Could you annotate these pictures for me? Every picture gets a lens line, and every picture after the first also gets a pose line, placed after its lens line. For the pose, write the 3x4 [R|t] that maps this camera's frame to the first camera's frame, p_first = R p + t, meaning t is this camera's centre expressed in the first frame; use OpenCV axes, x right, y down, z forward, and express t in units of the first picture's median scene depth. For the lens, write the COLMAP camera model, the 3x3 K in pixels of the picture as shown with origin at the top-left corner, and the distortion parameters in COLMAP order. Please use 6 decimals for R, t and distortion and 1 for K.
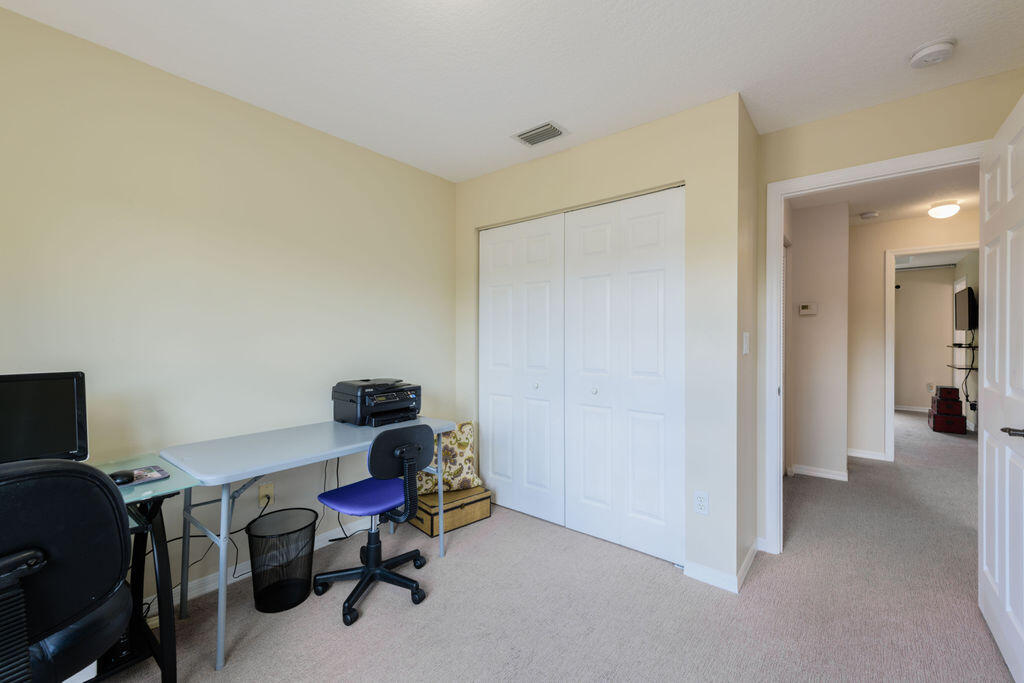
lens RADIAL K [[432.4, 0, 509.5], [0, 432.4, 339.5], [0, 0, 1]] dist [0.009114, -0.000132]
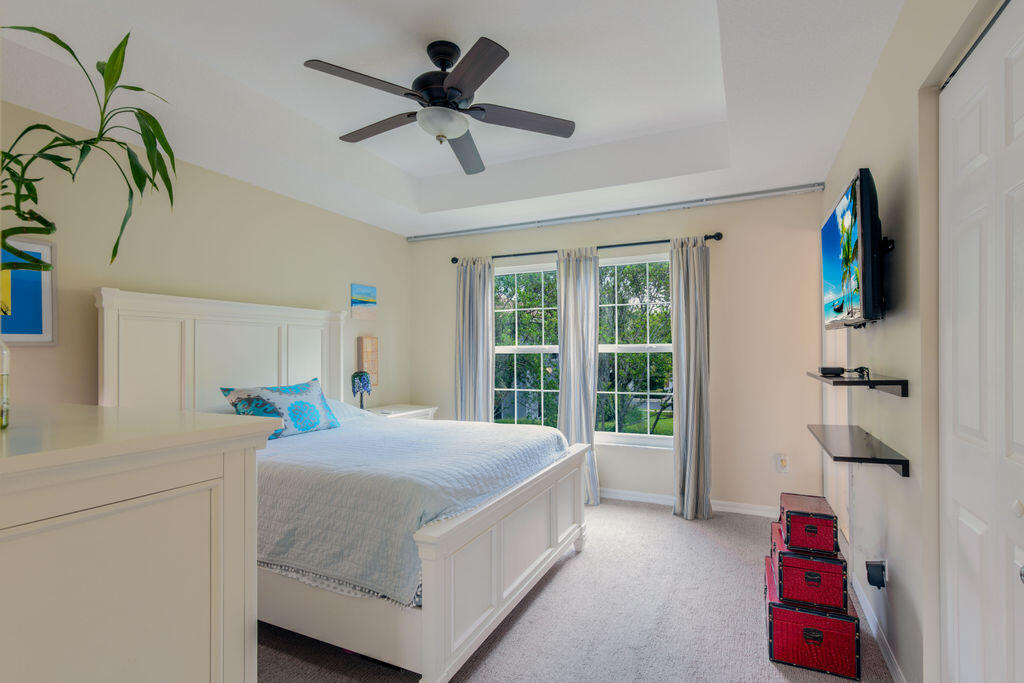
lens RADIAL K [[499.3, 0, 512.6], [0, 499.3, 343.8], [0, 0, 1]] dist [0.000920, 0.000093]
pose [[0.971833, -0.005468, 0.235607, 0.644504], [0.010815, 0.999712, -0.021407, -0.002927], [-0.235422, 0.023352, 0.971613, 0.631731]]
